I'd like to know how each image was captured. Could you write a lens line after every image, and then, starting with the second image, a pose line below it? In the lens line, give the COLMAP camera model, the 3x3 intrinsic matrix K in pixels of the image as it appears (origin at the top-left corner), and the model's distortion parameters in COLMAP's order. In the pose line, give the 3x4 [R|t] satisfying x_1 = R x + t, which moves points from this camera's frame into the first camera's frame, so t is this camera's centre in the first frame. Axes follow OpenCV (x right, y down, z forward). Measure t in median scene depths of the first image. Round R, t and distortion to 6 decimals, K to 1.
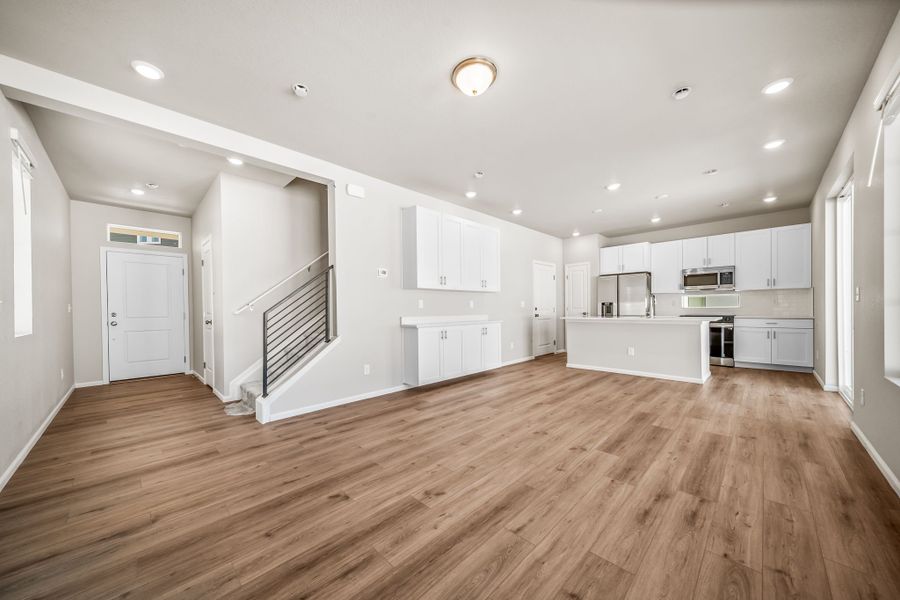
lens RADIAL K [[315.8, 0, 441.7], [0, 315.8, 312.4], [0, 0, 1]] dist [-0.000402, -0.000169]
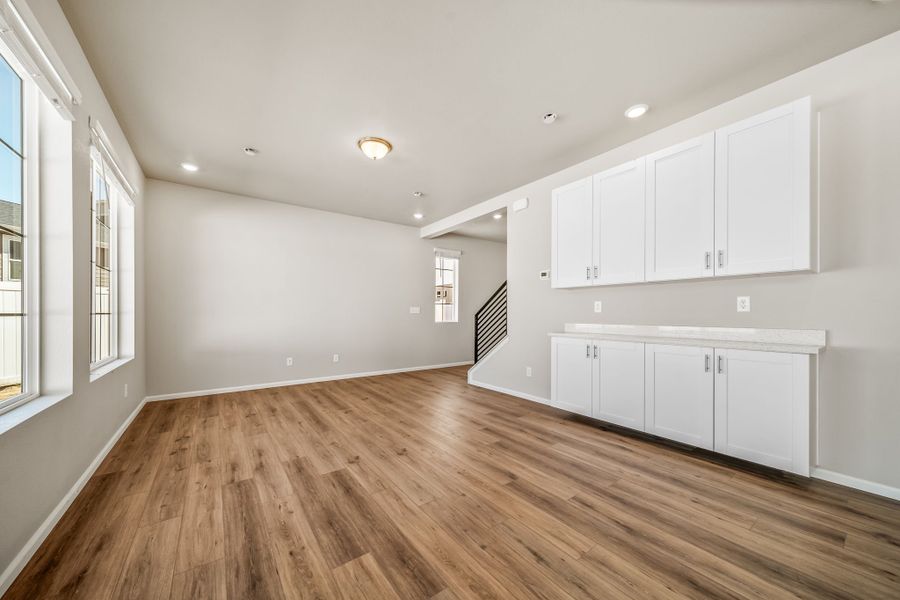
lens RADIAL K [[323.2, 0, 438.8], [0, 323.2, 313.2], [0, 0, 1]] dist [-0.000181, 0.000011]
pose [[-0.164911, 0.010090, -0.986257, 1.273759], [-0.010285, 0.999876, 0.011949, -0.029195], [0.986255, 0.012115, -0.164786, 1.321040]]
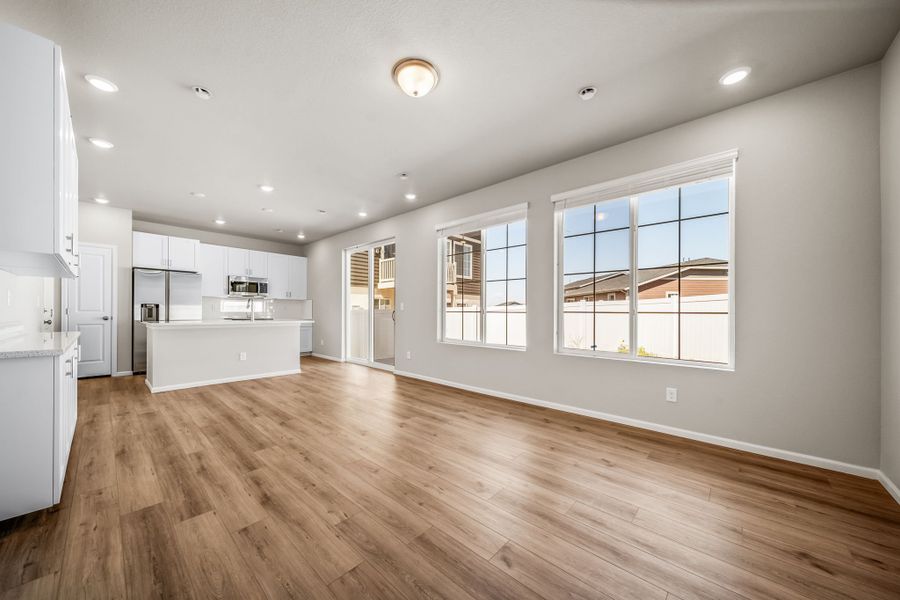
lens RADIAL K [[315.8, 0, 441.7], [0, 315.8, 312.4], [0, 0, 1]] dist [-0.000402, -0.000169]
pose [[-0.051882, 0.010882, 0.998594, -0.769945], [0.005177, 0.999930, -0.010627, 0.003033], [-0.998640, 0.004618, -0.051934, 0.847120]]
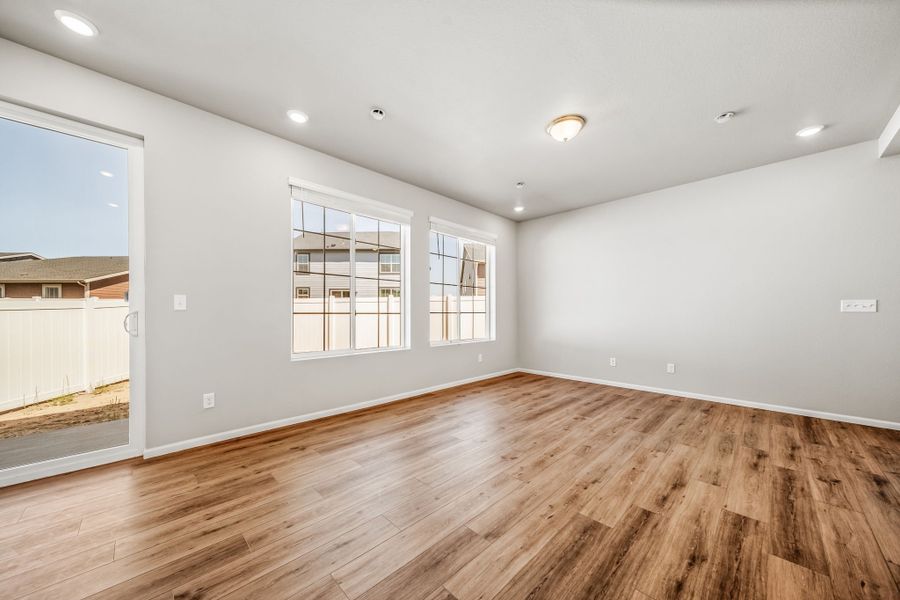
lens RADIAL K [[315.8, 0, 441.7], [0, 315.8, 312.4], [0, 0, 1]] dist [-0.000402, -0.000169]
pose [[-0.999882, 0.013598, 0.007110, 0.512882], [0.013684, 0.999832, 0.012168, -0.031441], [-0.006943, 0.012264, -0.999901, 1.965929]]
